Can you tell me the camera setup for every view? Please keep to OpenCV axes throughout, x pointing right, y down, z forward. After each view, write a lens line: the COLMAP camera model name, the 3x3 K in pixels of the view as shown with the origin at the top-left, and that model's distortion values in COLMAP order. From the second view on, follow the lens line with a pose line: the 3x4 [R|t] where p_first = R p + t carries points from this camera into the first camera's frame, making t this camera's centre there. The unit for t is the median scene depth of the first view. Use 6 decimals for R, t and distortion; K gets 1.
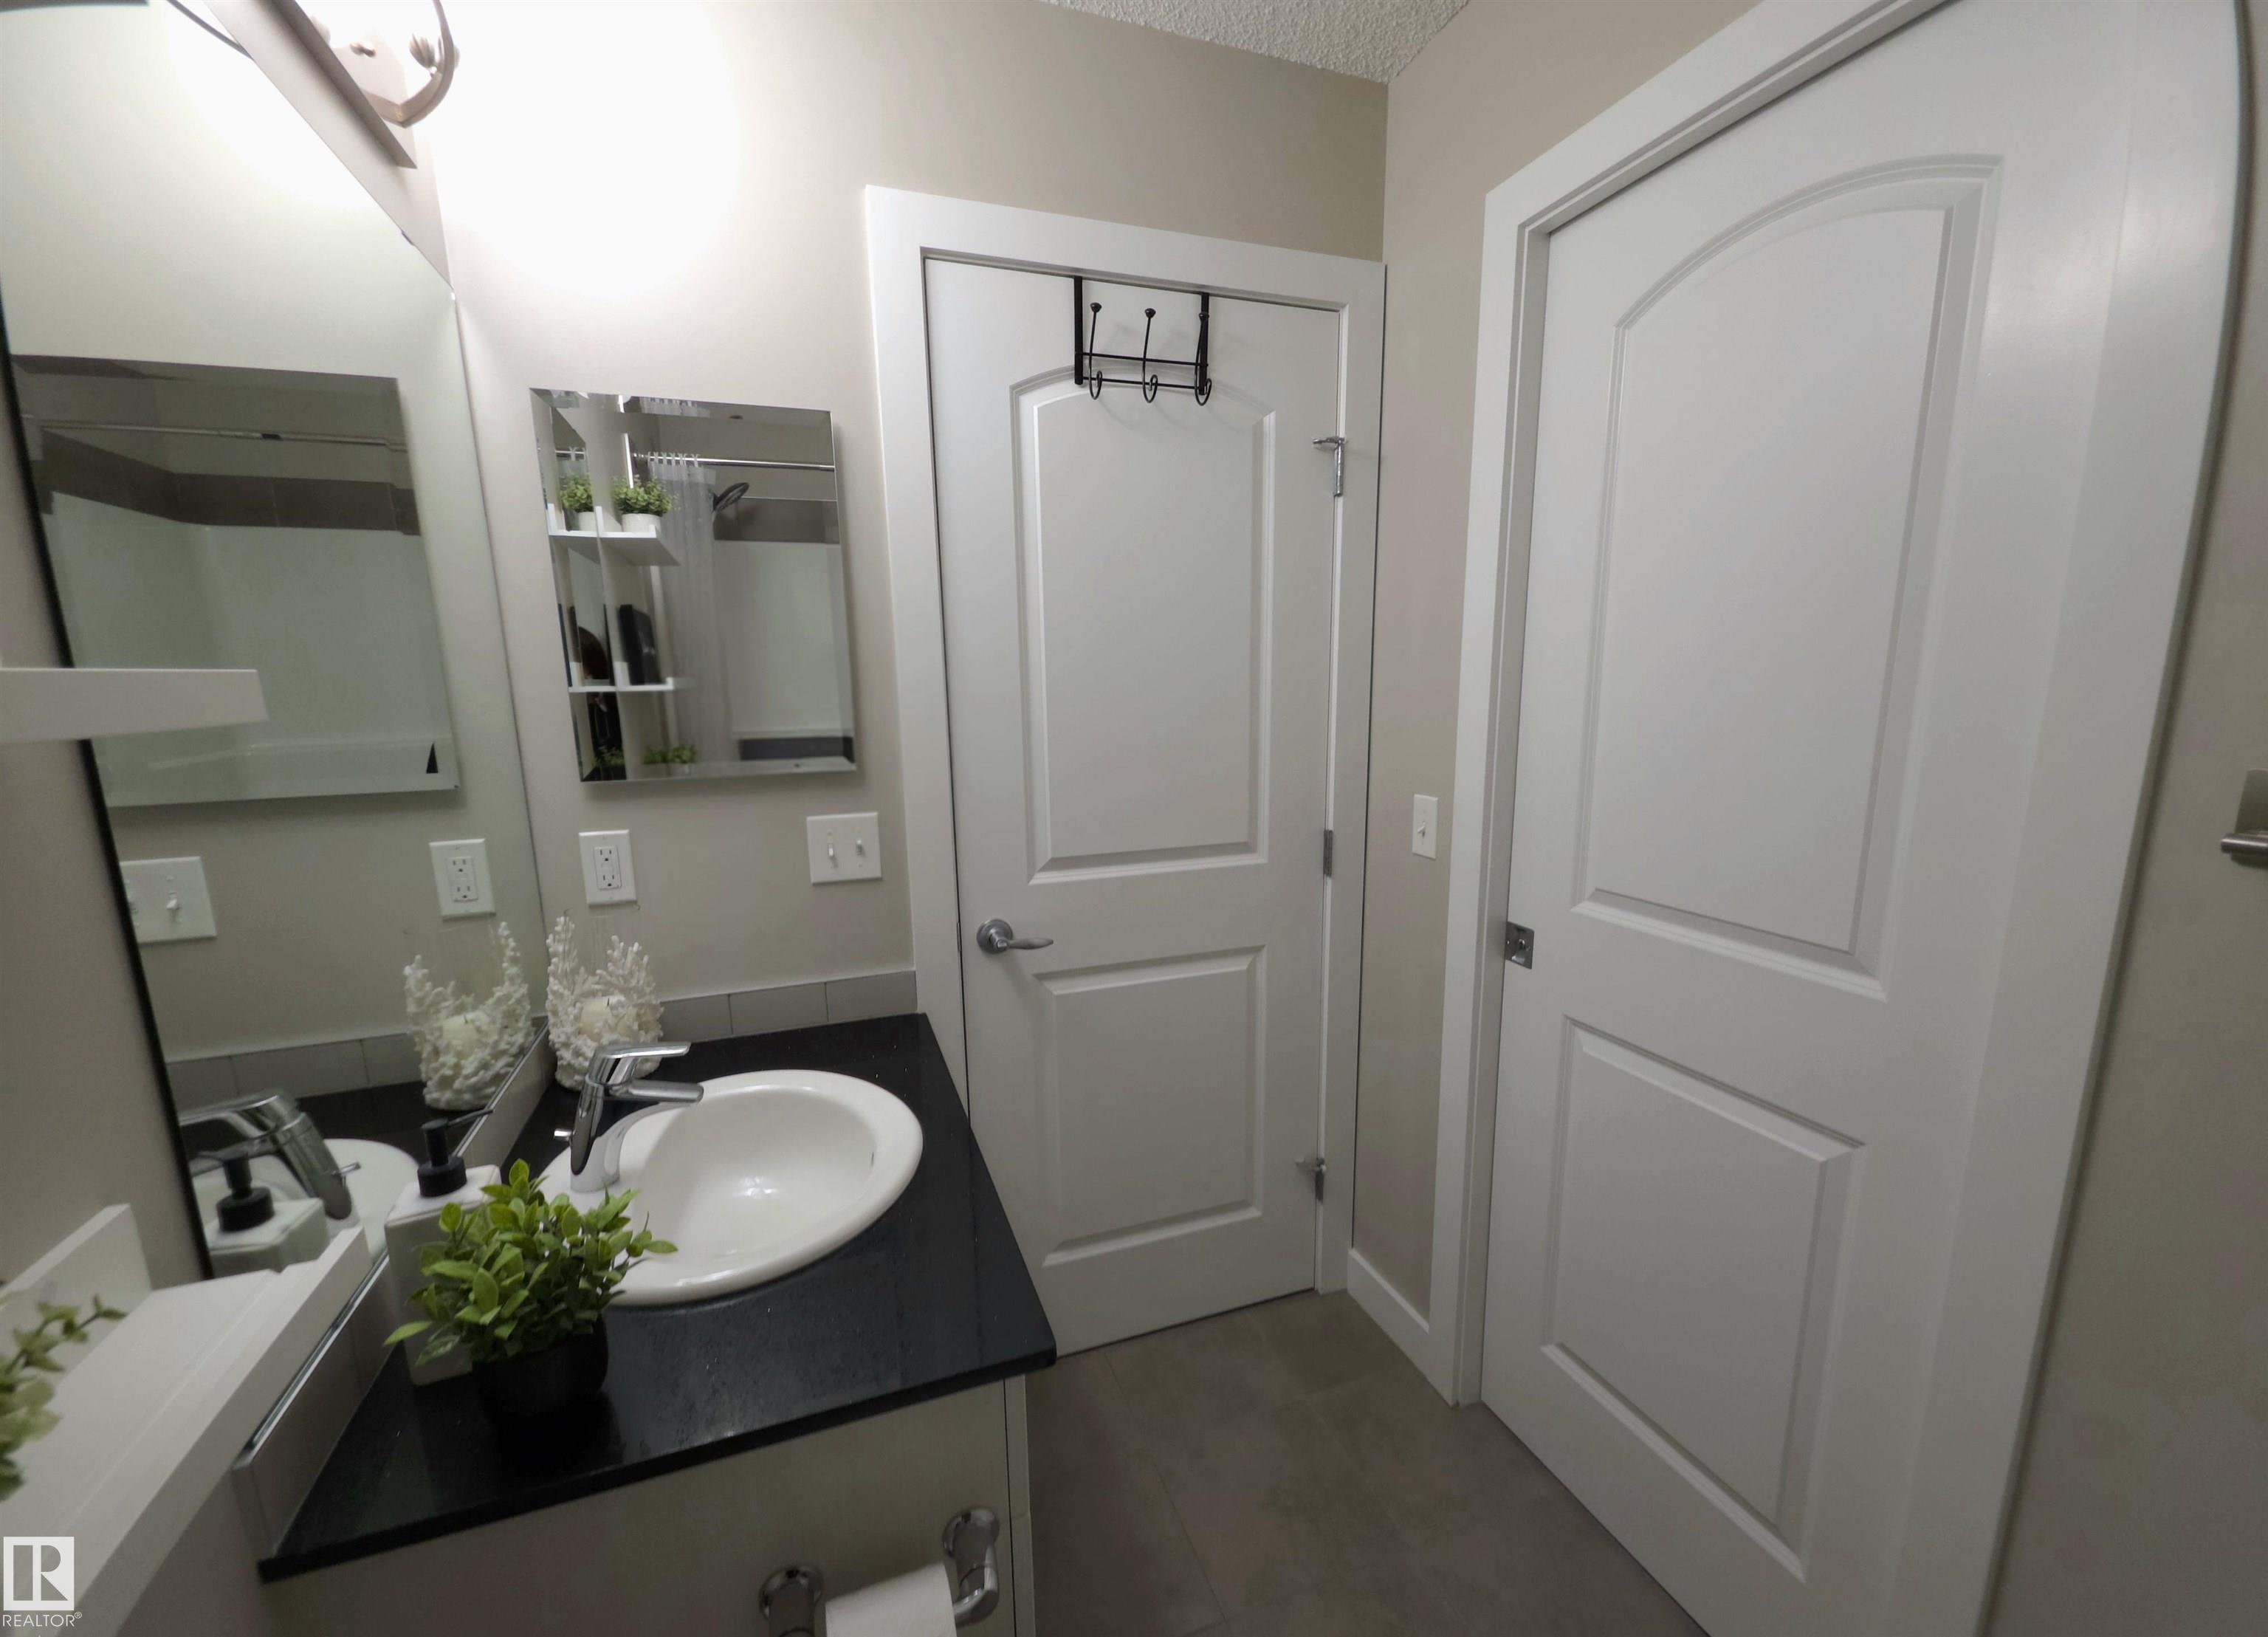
lens RADIAL K [[902.1, 0, 1113.6], [0, 902.1, 850.2], [0, 0, 1]] dist [0.006187, -0.001239]
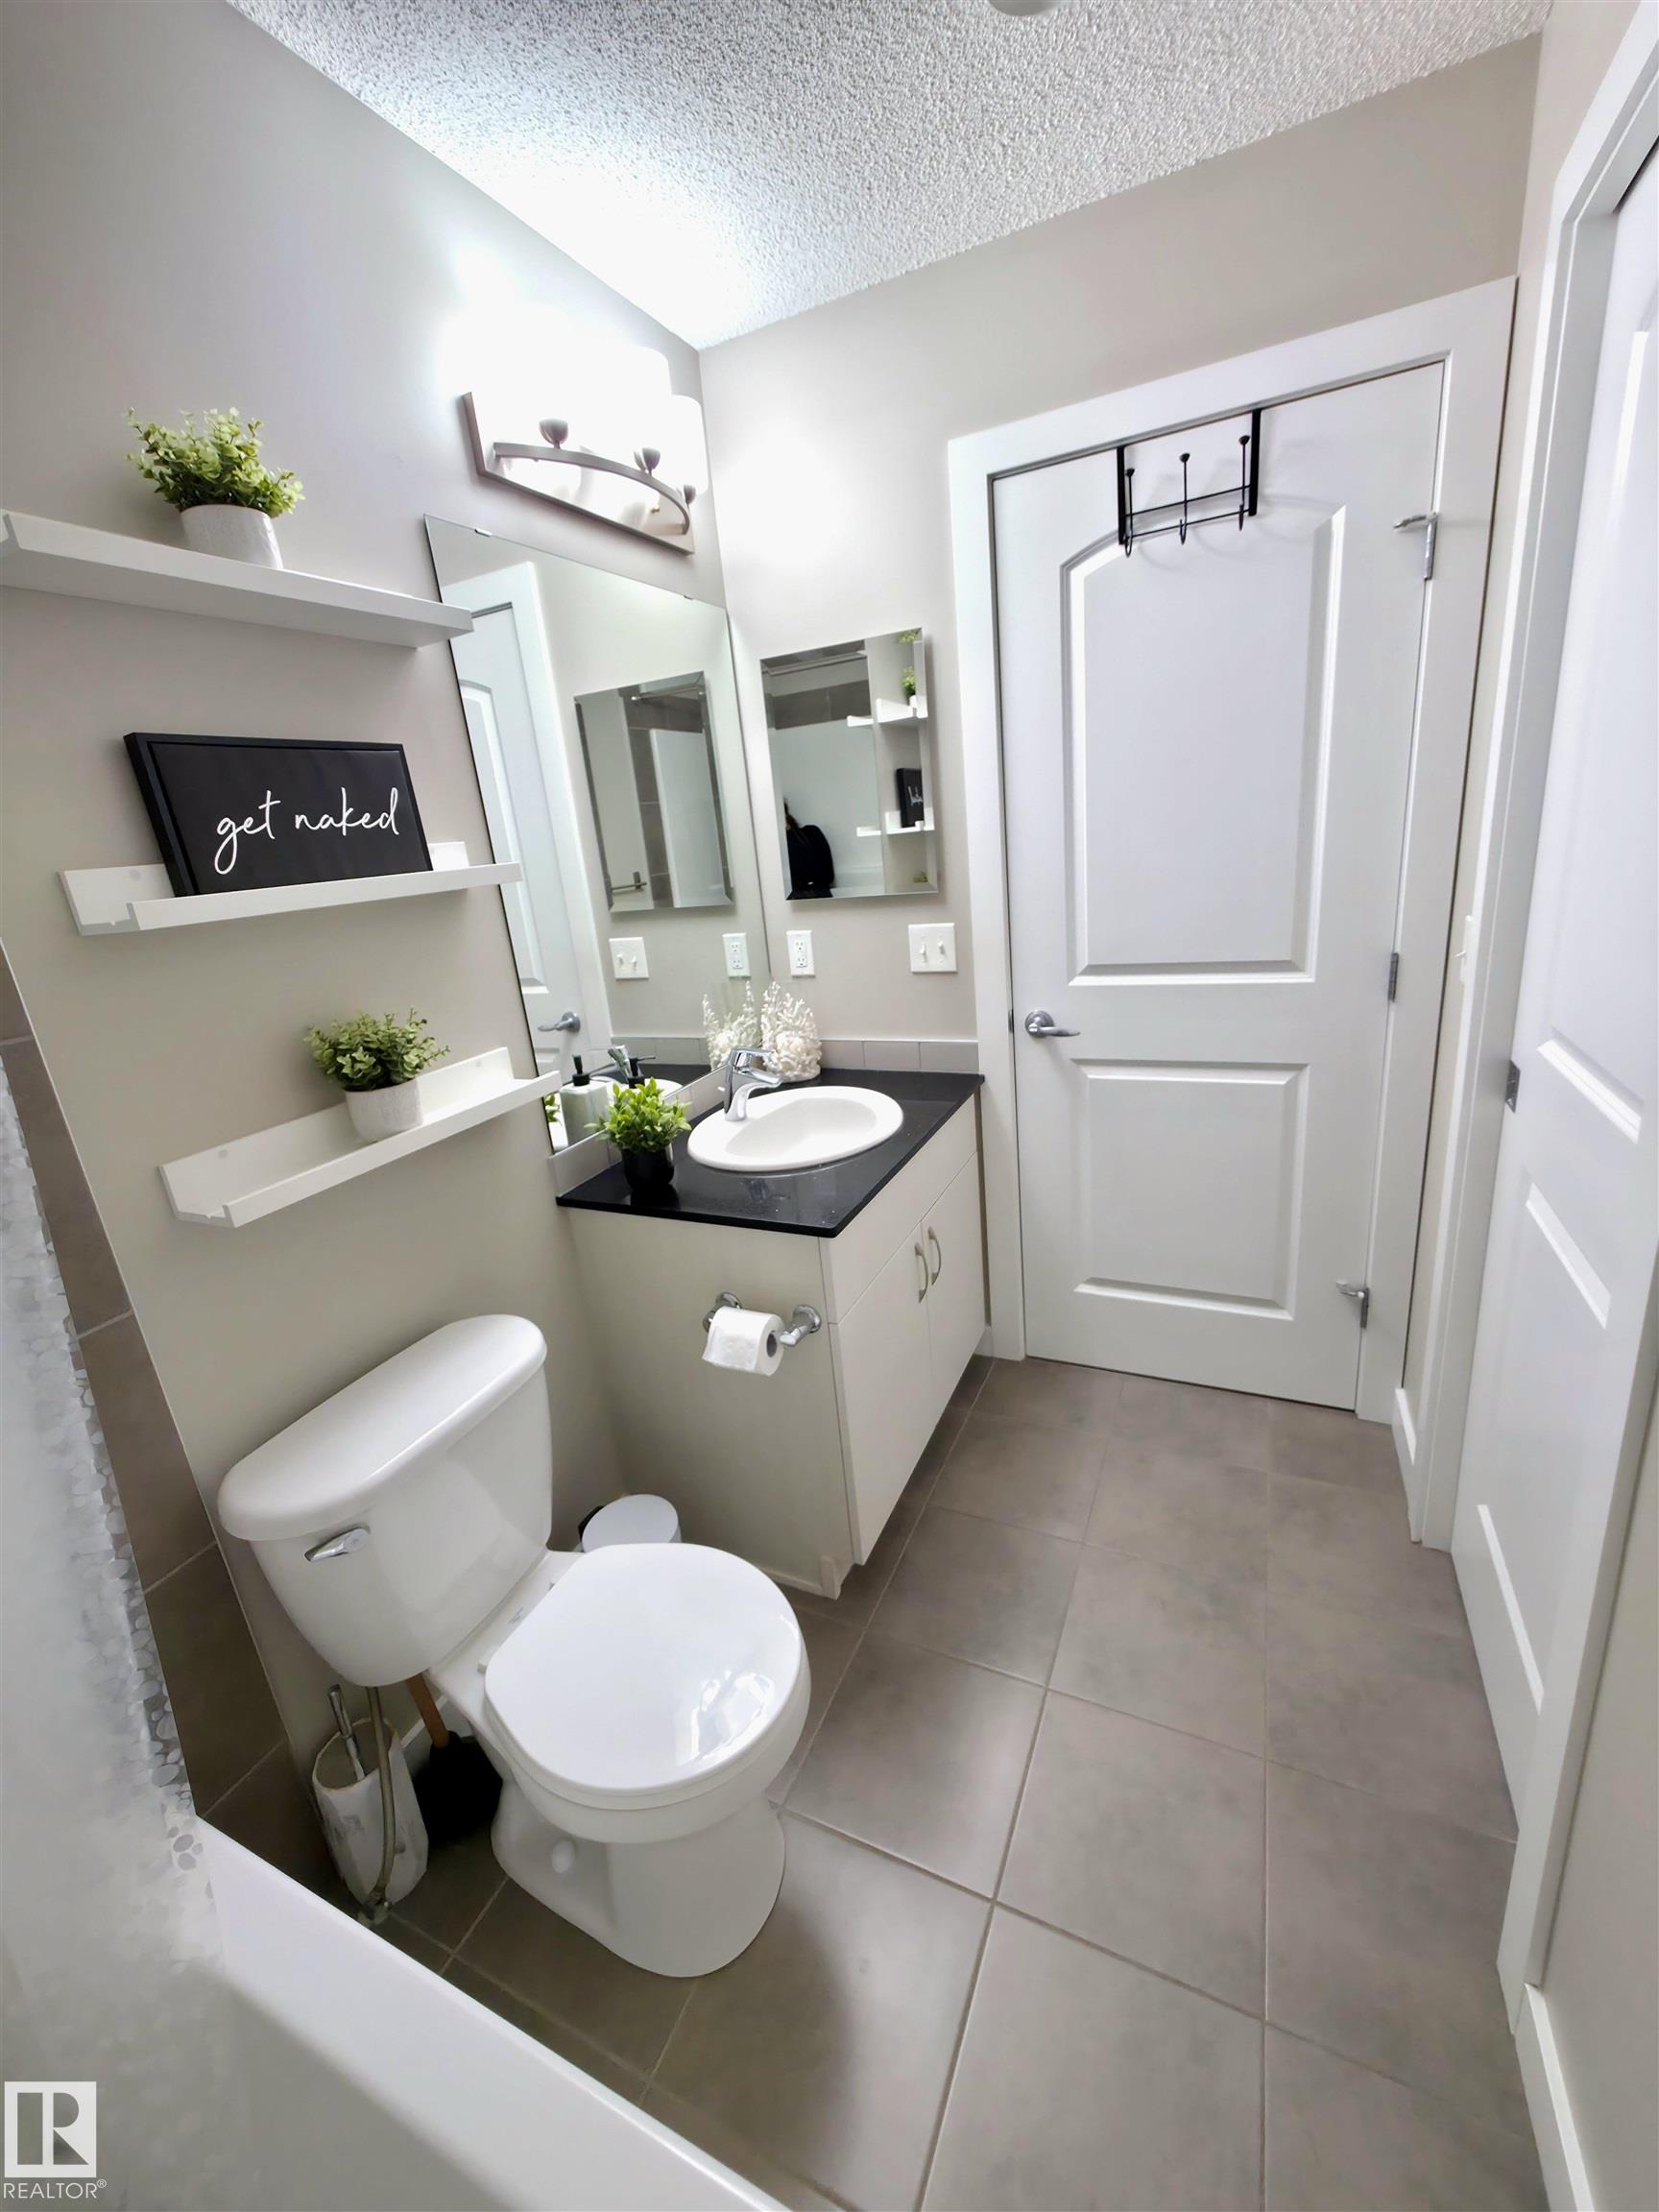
lens RADIAL K [[868.5, 0, 830.5], [0, 868.5, 1097.2], [0, 0, 1]] dist [0.001912, -0.000153]
pose [[0.714849, 0.157271, -0.681364, 0.544426], [-0.052607, 0.983715, 0.171867, 0.001594], [0.697298, -0.087014, 0.711481, -0.096846]]
